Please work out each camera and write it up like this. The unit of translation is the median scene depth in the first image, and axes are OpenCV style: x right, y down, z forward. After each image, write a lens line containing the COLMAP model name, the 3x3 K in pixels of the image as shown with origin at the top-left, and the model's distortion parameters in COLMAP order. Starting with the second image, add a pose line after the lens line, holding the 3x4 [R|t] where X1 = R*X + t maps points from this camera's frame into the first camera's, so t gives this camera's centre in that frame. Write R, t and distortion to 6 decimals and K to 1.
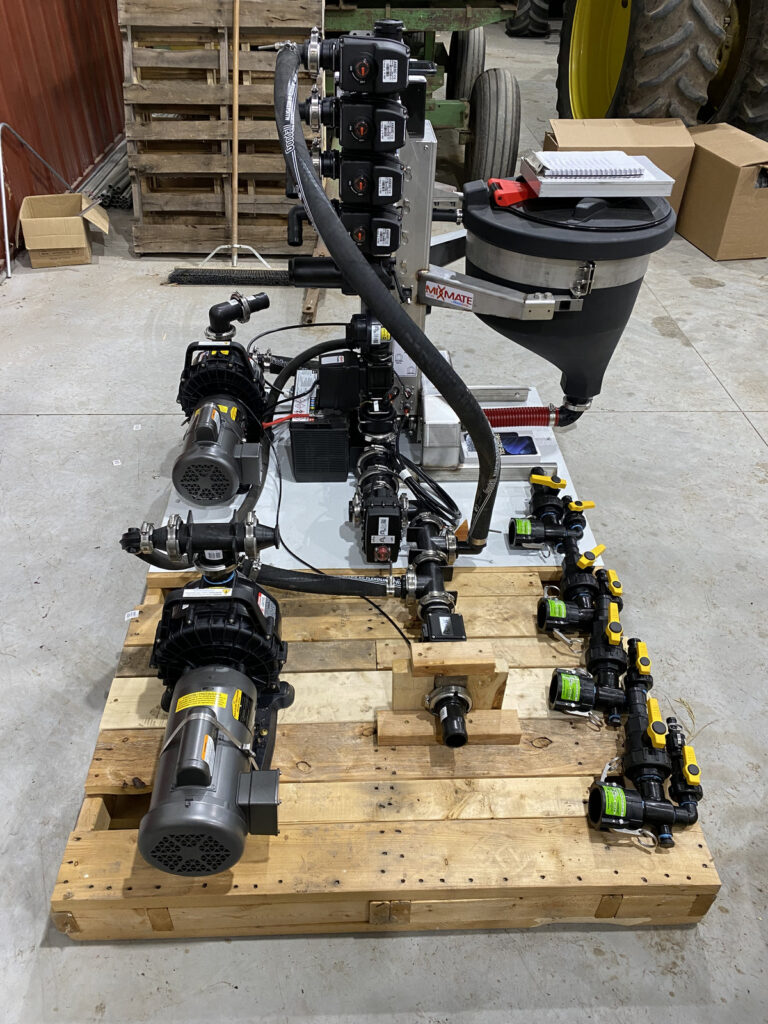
lens RADIAL K [[778.2, 0, 384.0], [0, 778.2, 512.0], [0, 0, 1]] dist [0.018582, -0.002202]
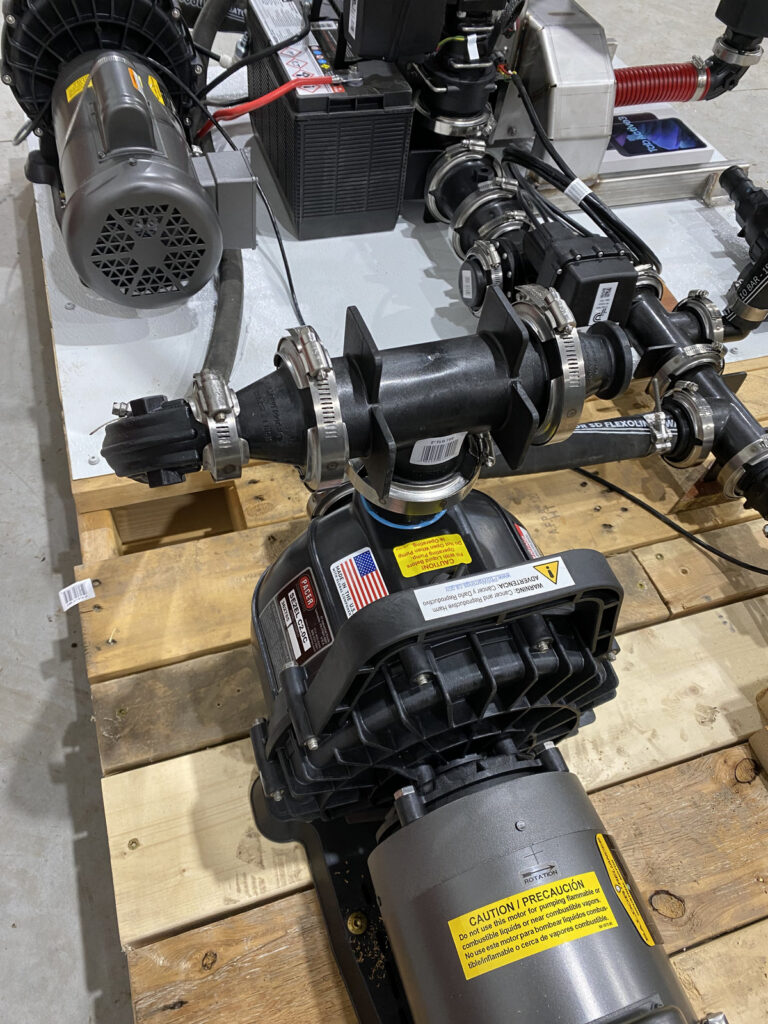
lens RADIAL K [[781.8, 0, 375.7], [0, 781.8, 513.4], [0, 0, 1]] dist [-0.004953, 0.001812]
pose [[0.958273, -0.176849, 0.224584, -0.288153], [0.110266, 0.953537, 0.280371, -0.008610], [-0.263733, -0.243908, 0.933249, 0.652924]]
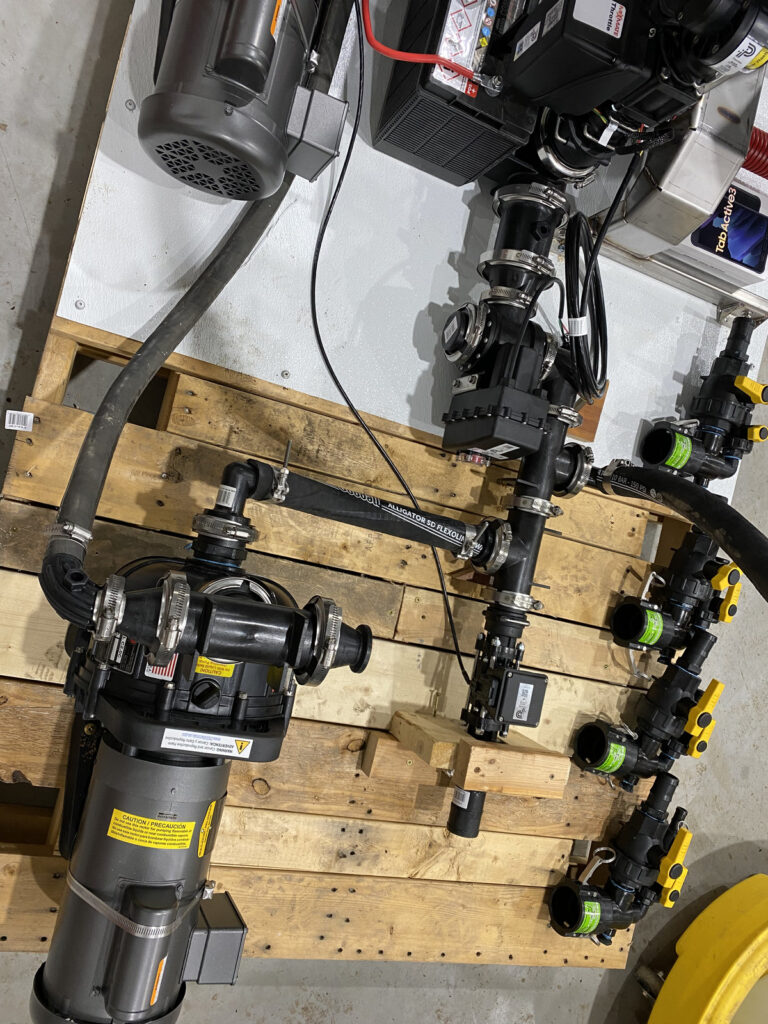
lens RADIAL K [[778.2, 0, 384.0], [0, 778.2, 512.0], [0, 0, 1]] dist [0.018582, -0.002202]
pose [[0.896343, 0.267284, 0.353735, -0.305320], [-0.443079, 0.568483, 0.693187, -0.354850], [-0.015815, -0.778066, 0.627984, 0.685877]]
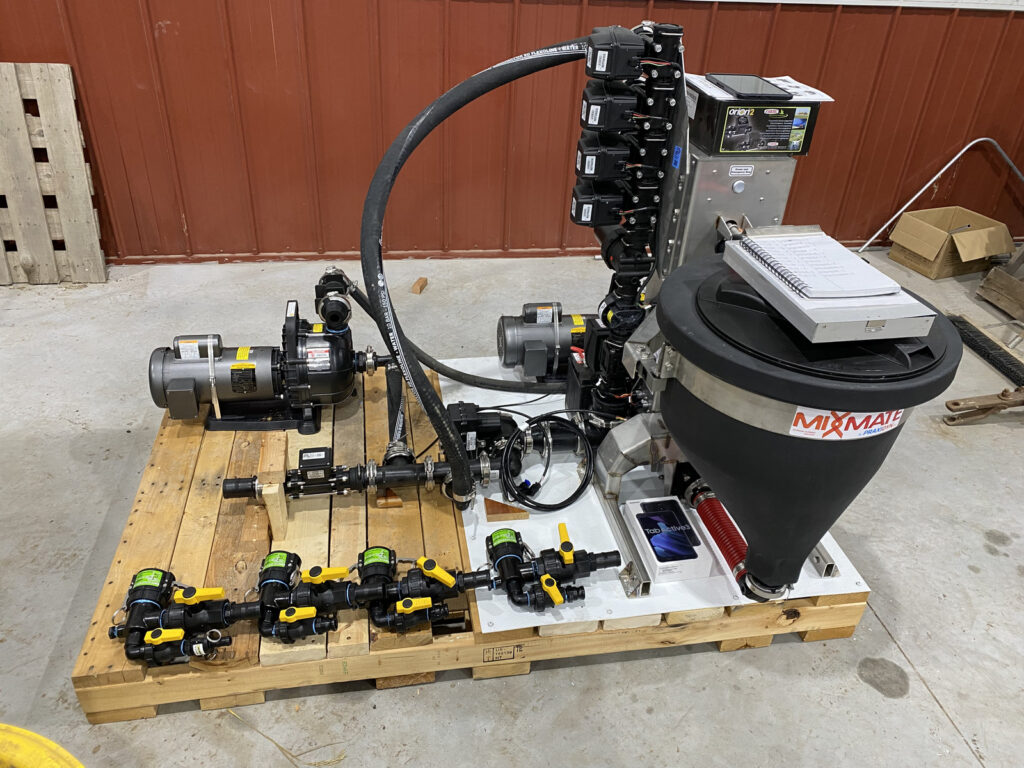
lens RADIAL K [[778.2, 0, 512.0], [0, 778.2, 384.0], [0, 0, 1]] dist [0.018582, -0.002202]
pose [[0.133848, 0.523375, -0.841524, 1.032542], [-0.650706, 0.686878, 0.323697, -0.493530], [0.747440, 0.504259, 0.432501, 0.640469]]
